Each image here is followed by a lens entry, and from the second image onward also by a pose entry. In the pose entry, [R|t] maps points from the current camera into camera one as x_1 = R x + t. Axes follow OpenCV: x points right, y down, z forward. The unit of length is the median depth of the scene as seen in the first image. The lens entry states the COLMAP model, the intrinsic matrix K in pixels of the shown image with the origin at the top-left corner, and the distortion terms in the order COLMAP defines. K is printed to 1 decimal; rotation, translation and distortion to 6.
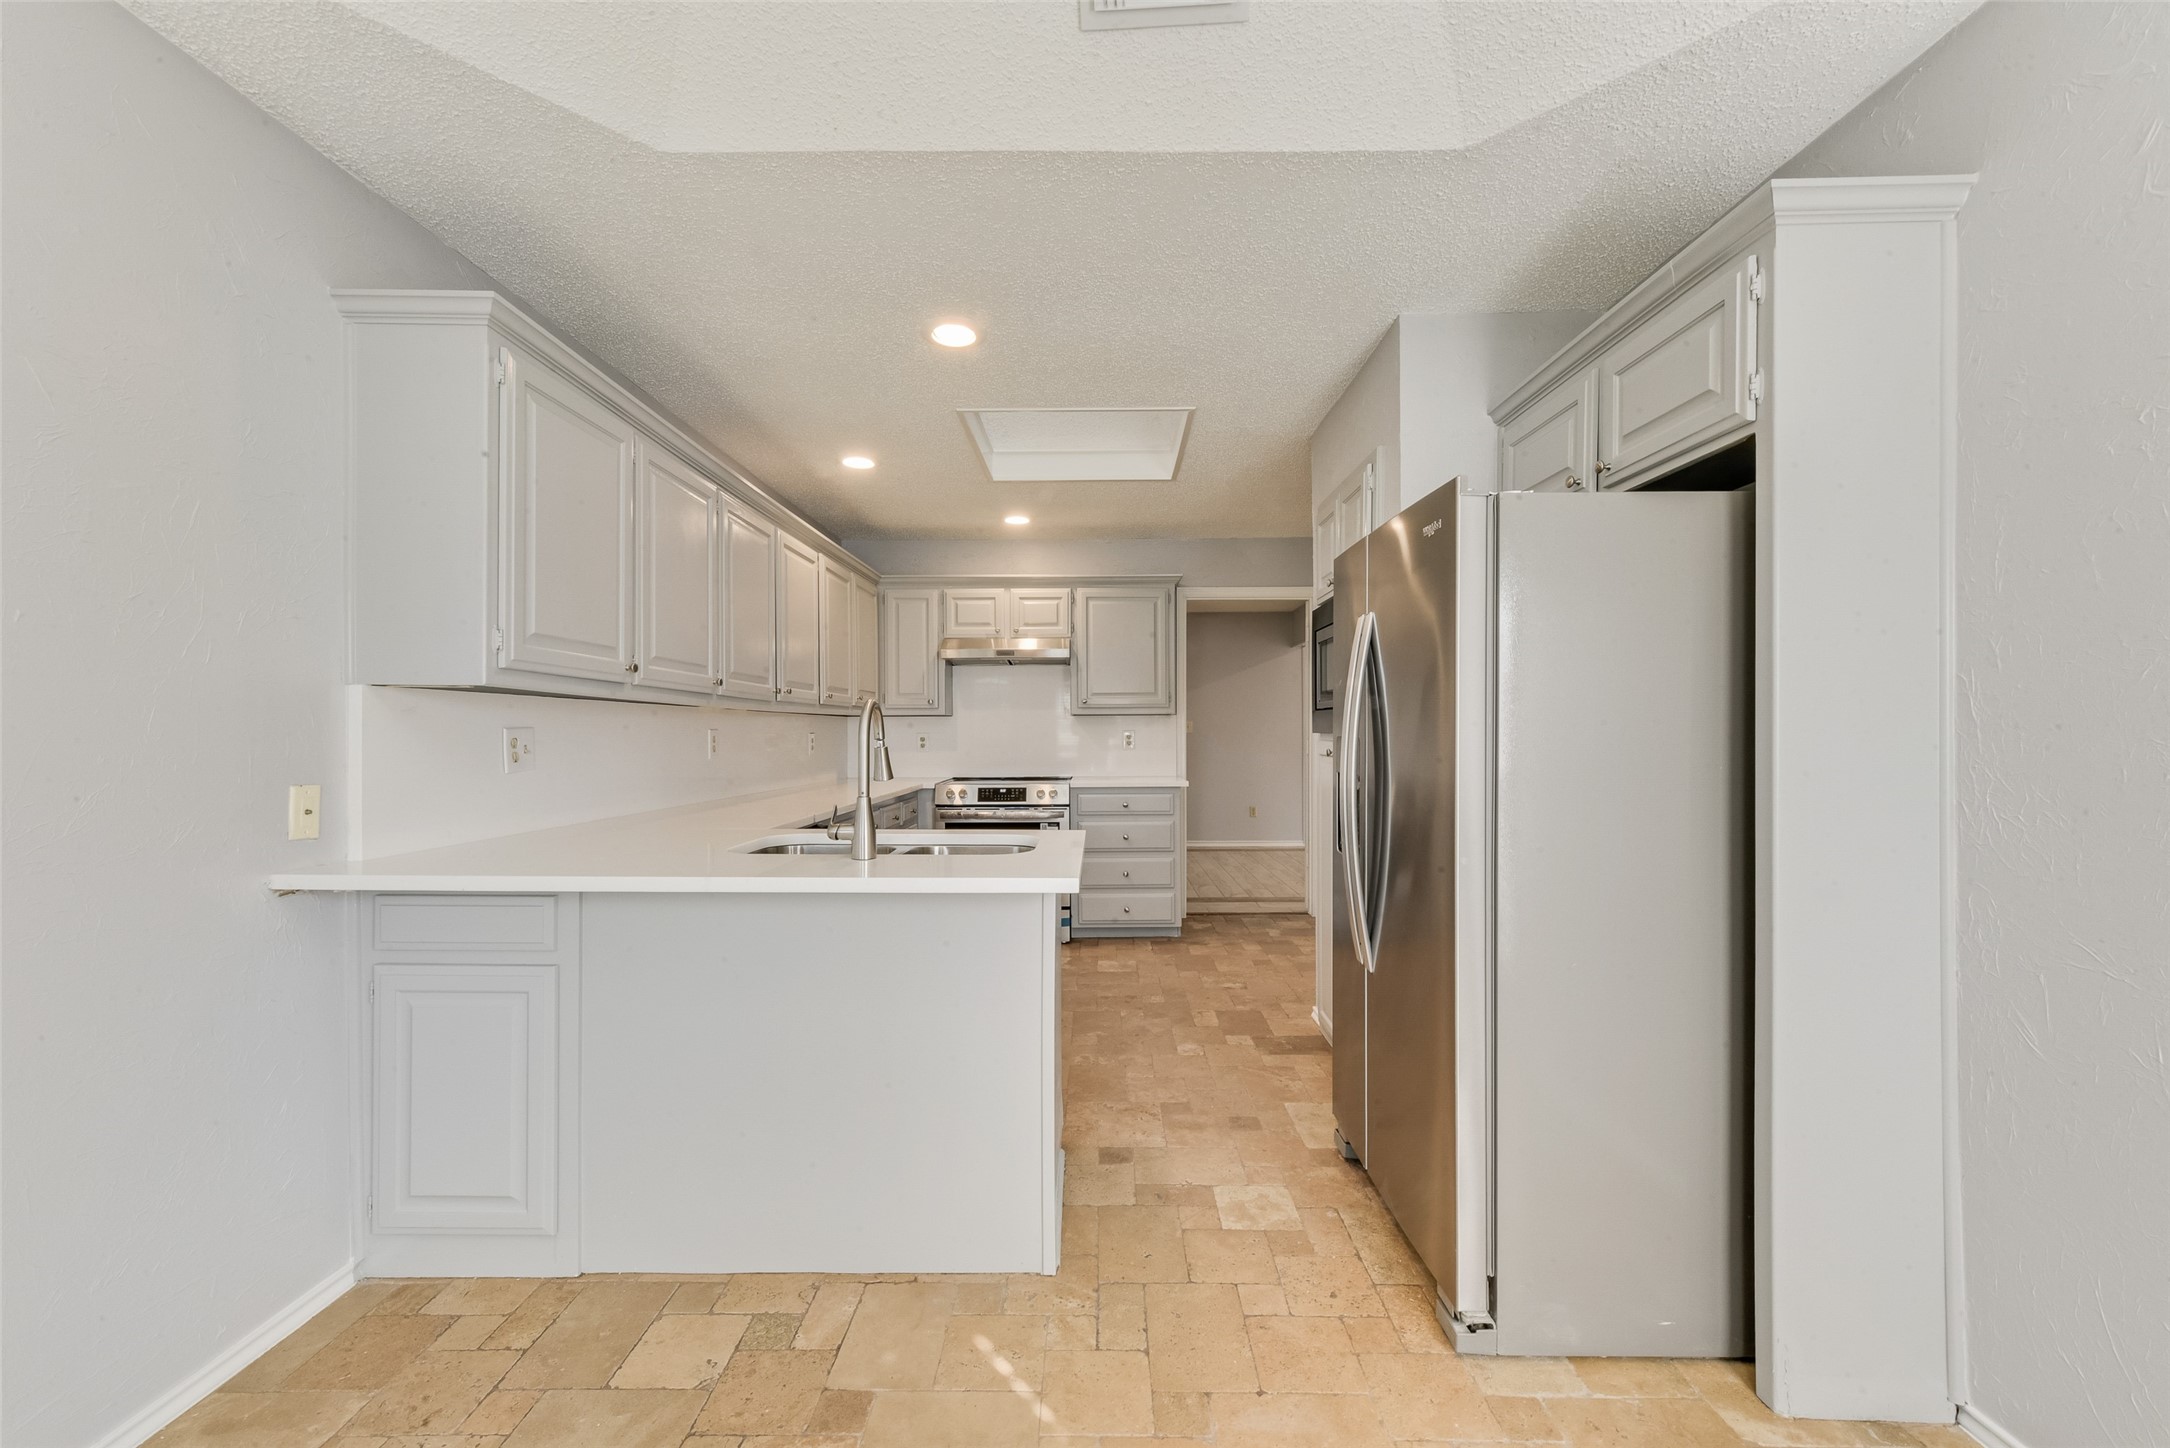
lens RADIAL K [[863.4, 0, 1089.2], [0, 863.4, 733.1], [0, 0, 1]] dist [0.011730, -0.000288]
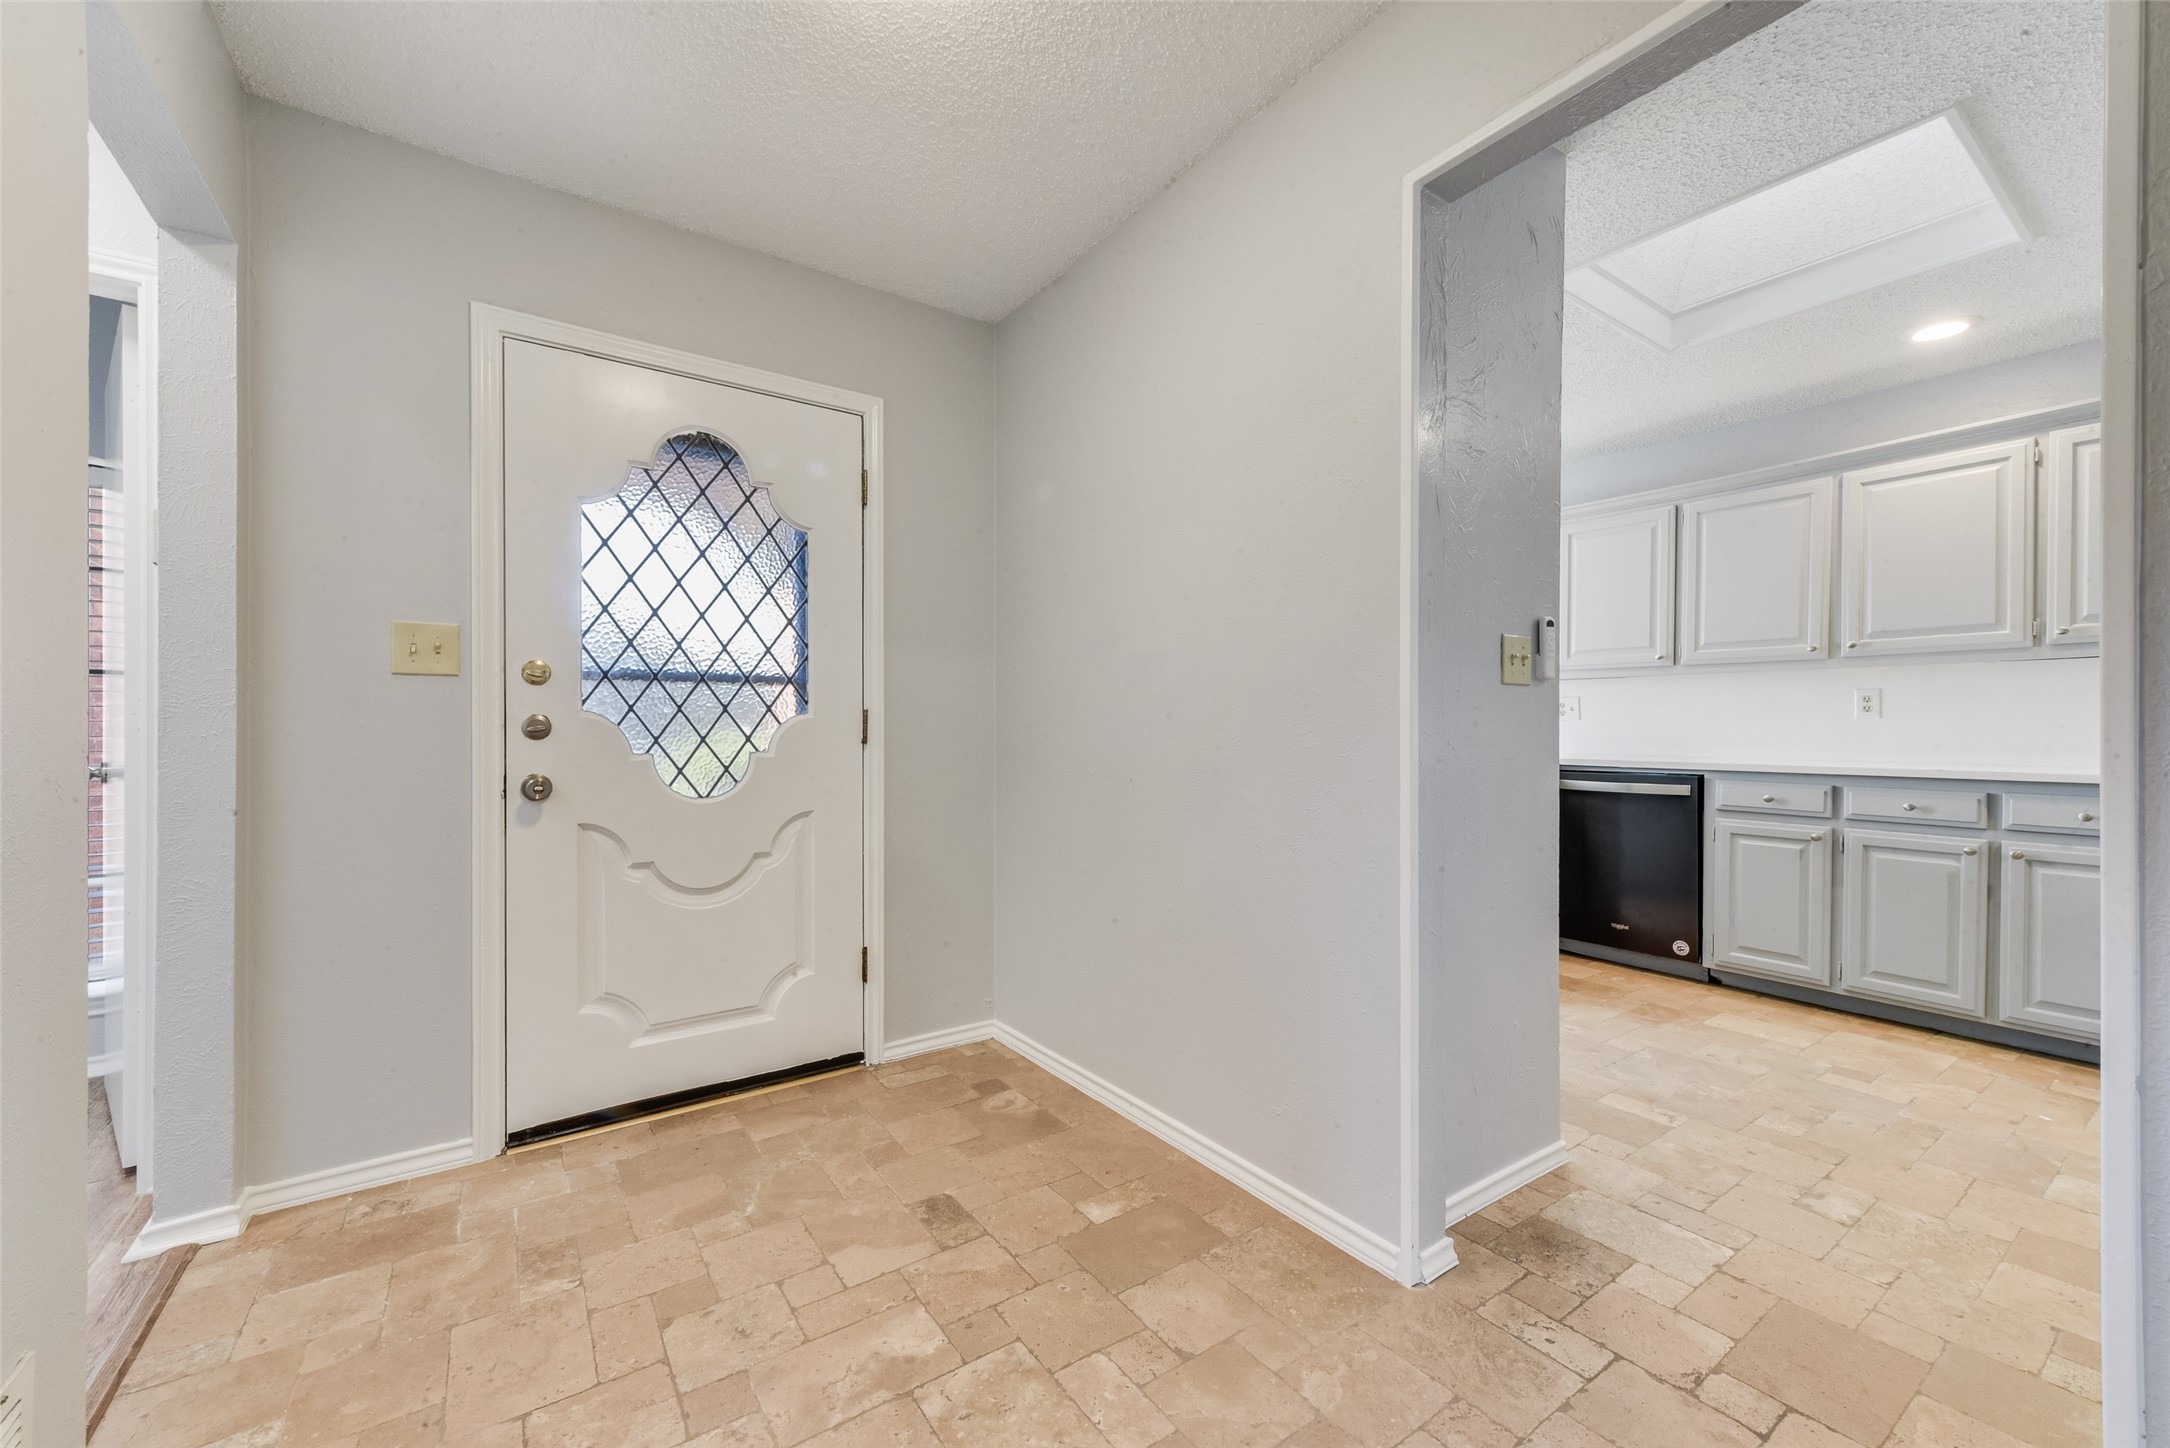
lens RADIAL K [[863.4, 0, 1087.5], [0, 863.4, 730.8], [0, 0, 1]] dist [0.011730, -0.000288]
pose [[-0.821035, 0.002968, -0.570869, 0.600141], [0.000612, 0.999990, 0.004319, 0.027425], [0.570877, 0.003196, -0.821029, 0.913064]]
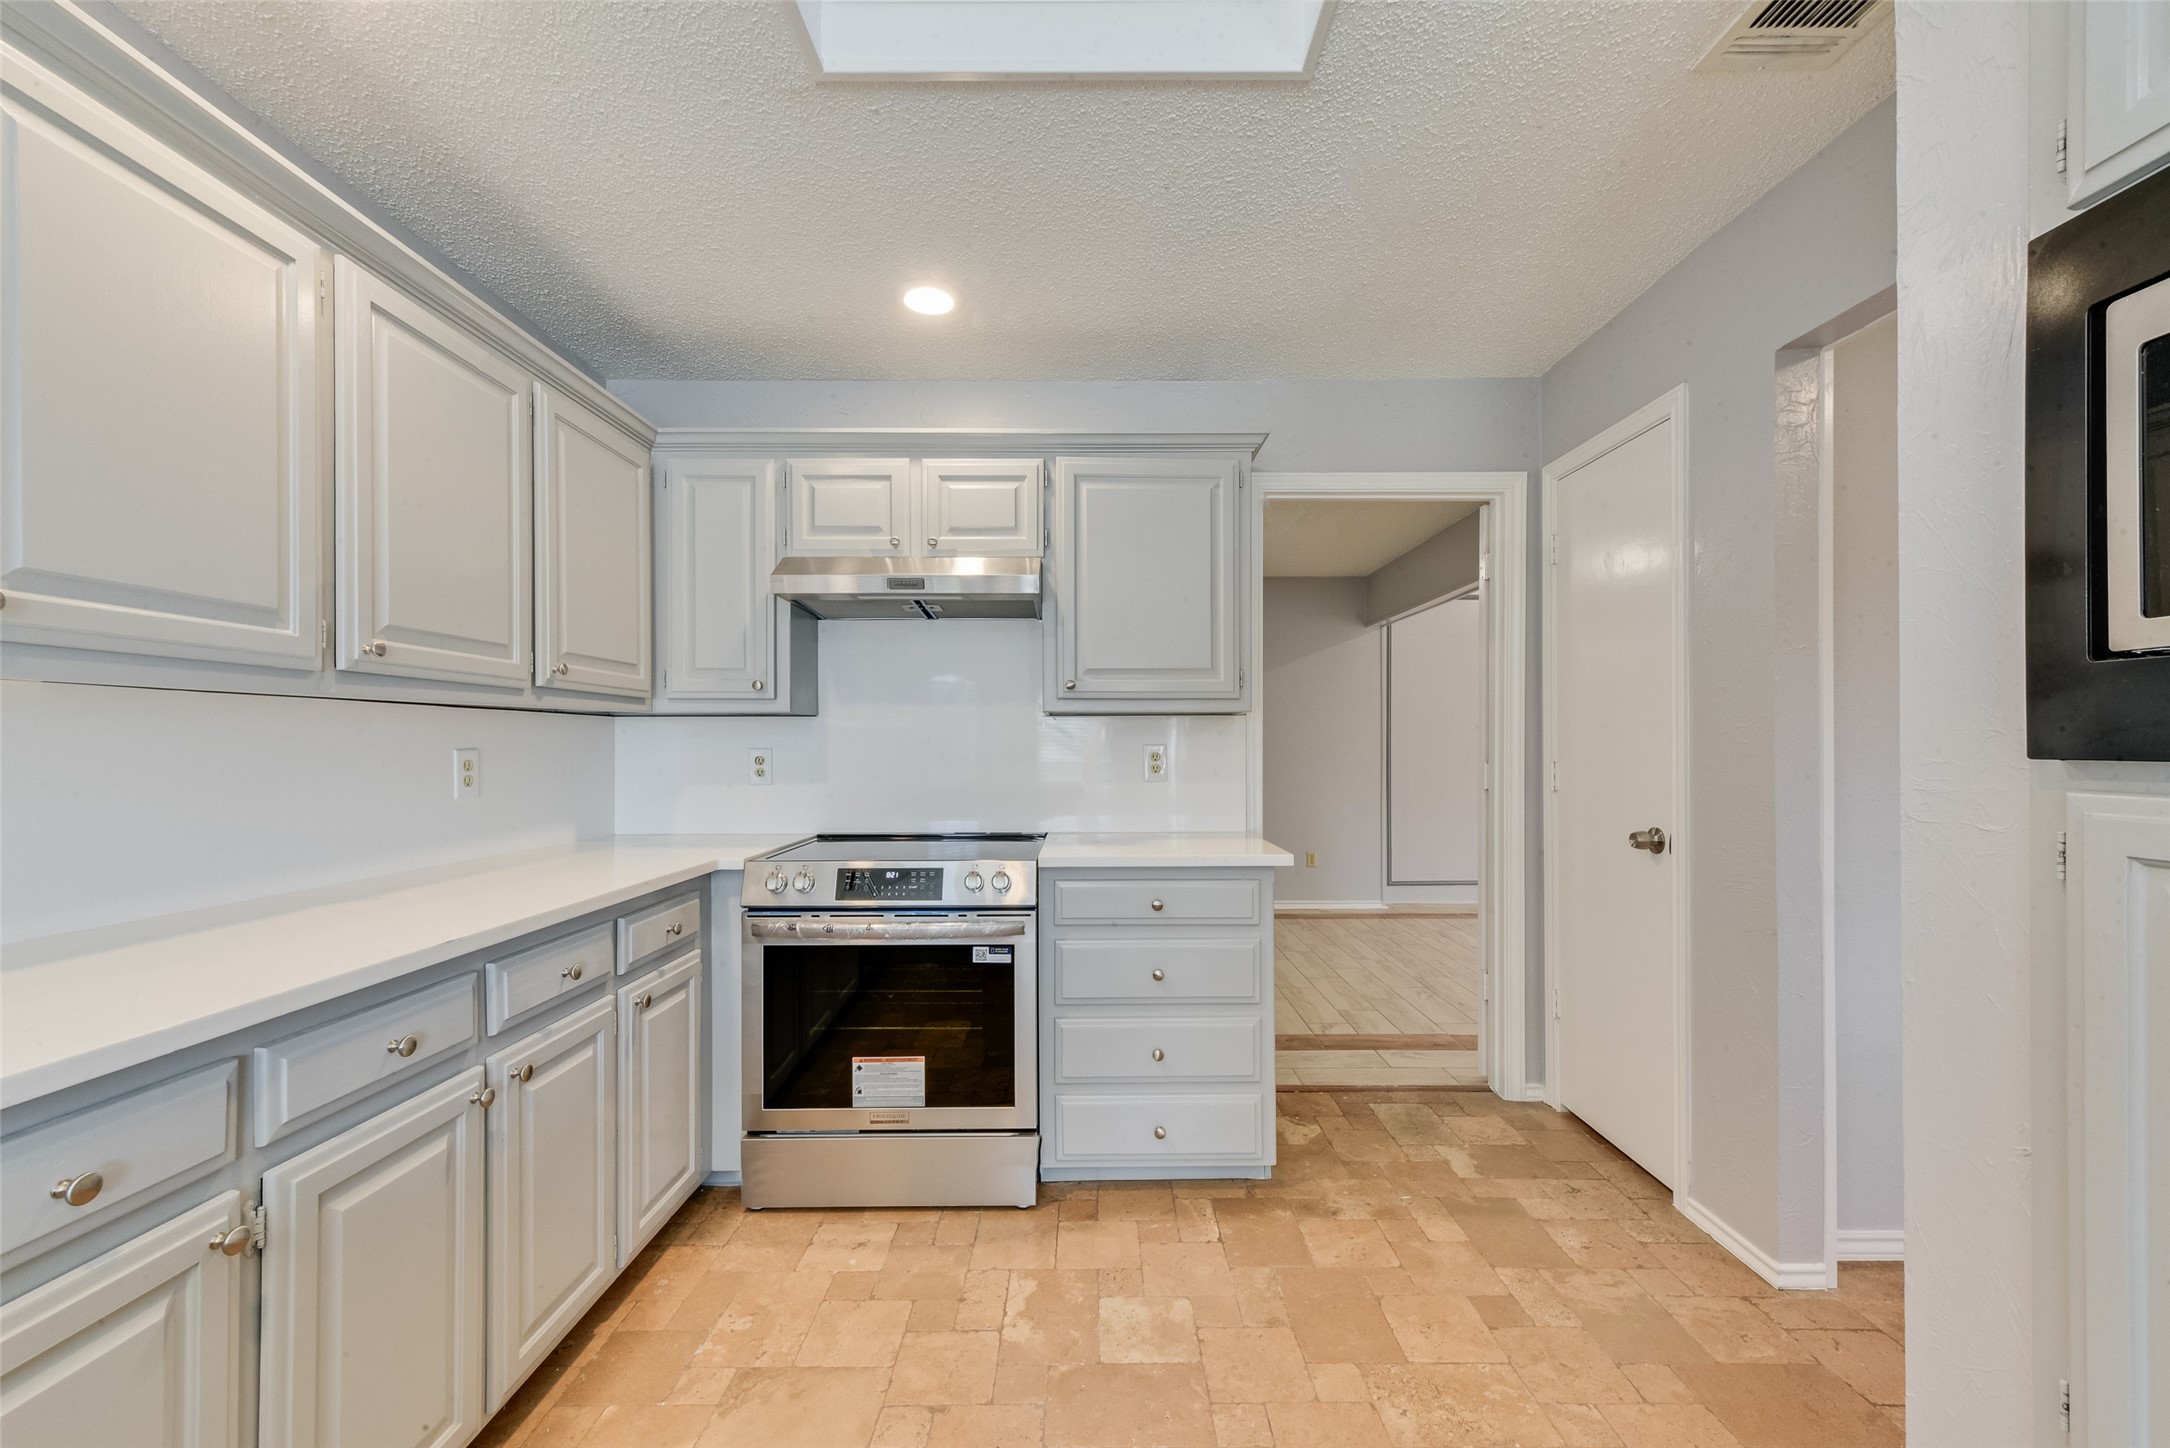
lens RADIAL K [[863.4, 0, 1086.3], [0, 863.4, 733.8], [0, 0, 1]] dist [0.011730, -0.000288]
pose [[0.999990, 0.001824, 0.003962, 0.001573], [-0.001753, 0.999839, -0.017882, -0.000224], [-0.003994, 0.017875, 0.999832, 0.507297]]
